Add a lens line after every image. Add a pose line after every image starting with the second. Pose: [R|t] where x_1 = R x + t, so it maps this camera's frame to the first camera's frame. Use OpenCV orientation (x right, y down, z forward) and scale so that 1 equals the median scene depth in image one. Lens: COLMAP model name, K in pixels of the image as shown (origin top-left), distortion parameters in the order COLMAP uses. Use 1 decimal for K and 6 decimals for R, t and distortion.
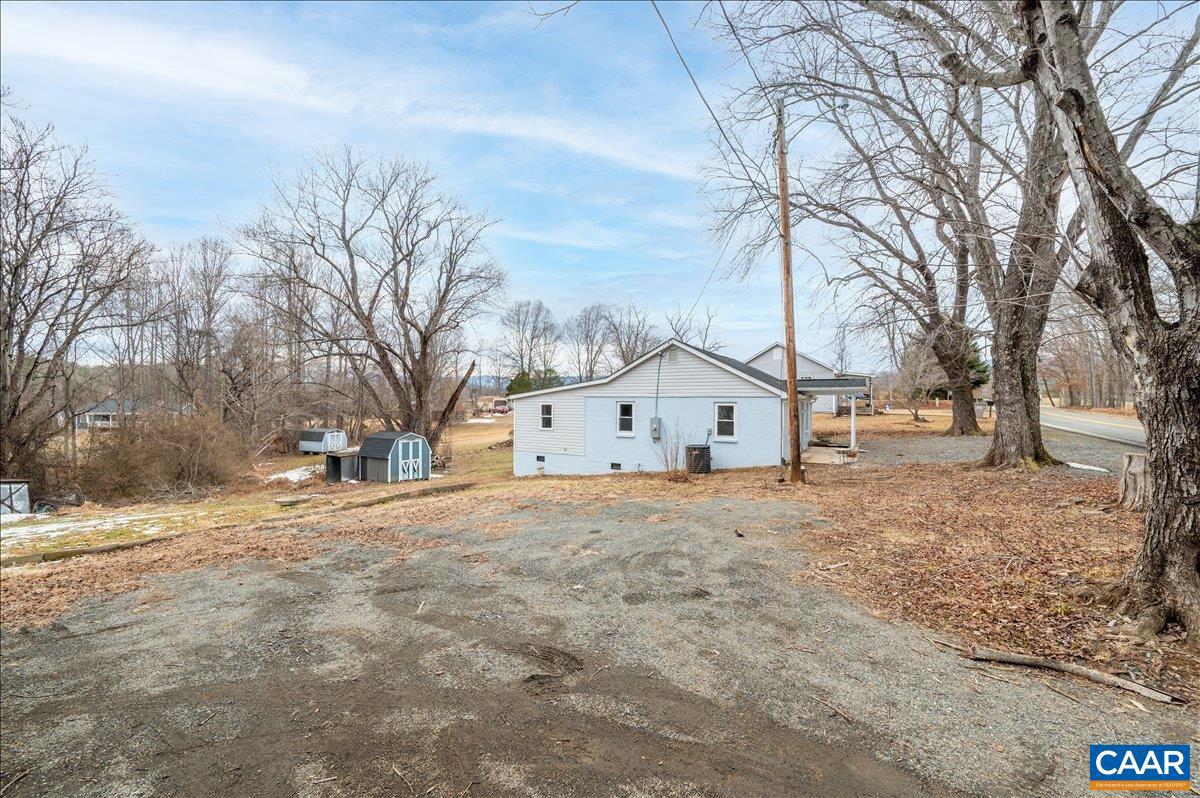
lens RADIAL K [[503.0, 0, 599.3], [0, 503.0, 409.4], [0, 0, 1]] dist [0.000186, 0.000080]
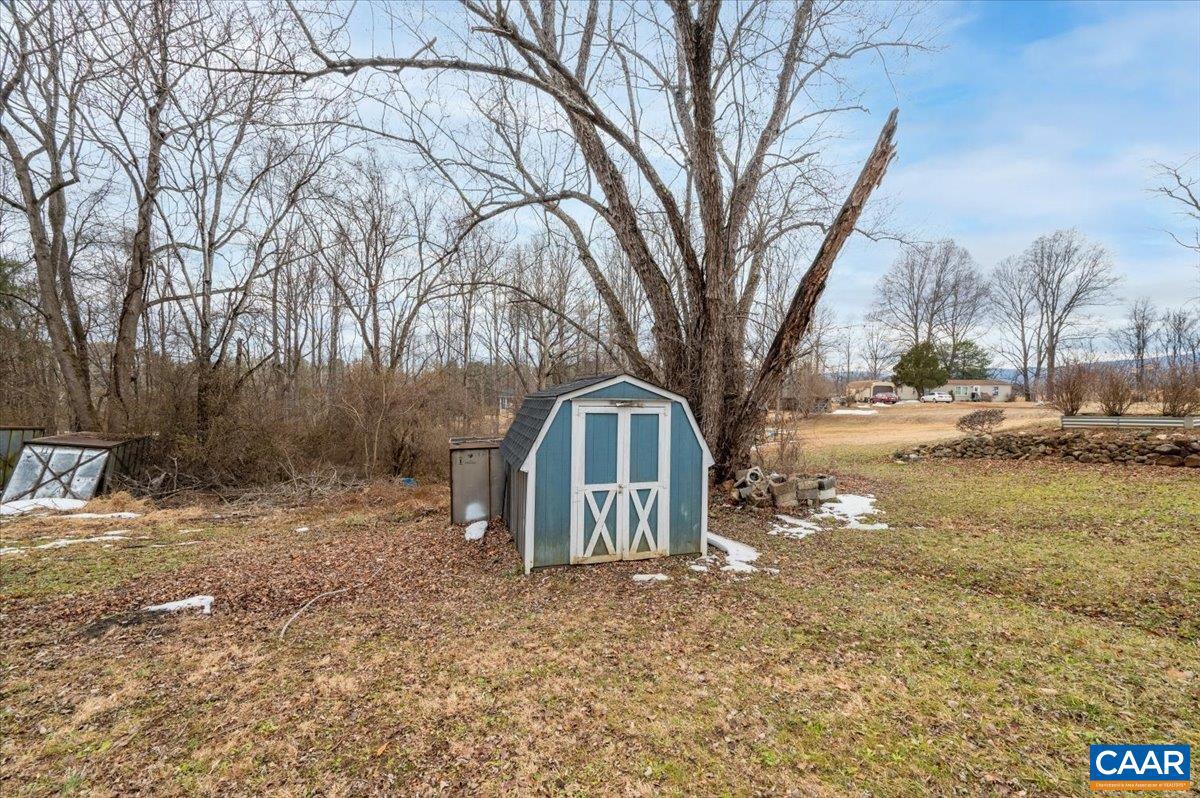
lens RADIAL K [[478.7, 0, 603.3], [0, 478.7, 395.1], [0, 0, 1]] dist [-0.000203, 0.000003]
pose [[0.767899, 0.009744, -0.640496, -0.086411], [-0.028422, 0.999418, -0.018871, 0.022862], [0.639940, 0.032695, 0.767729, 0.304654]]
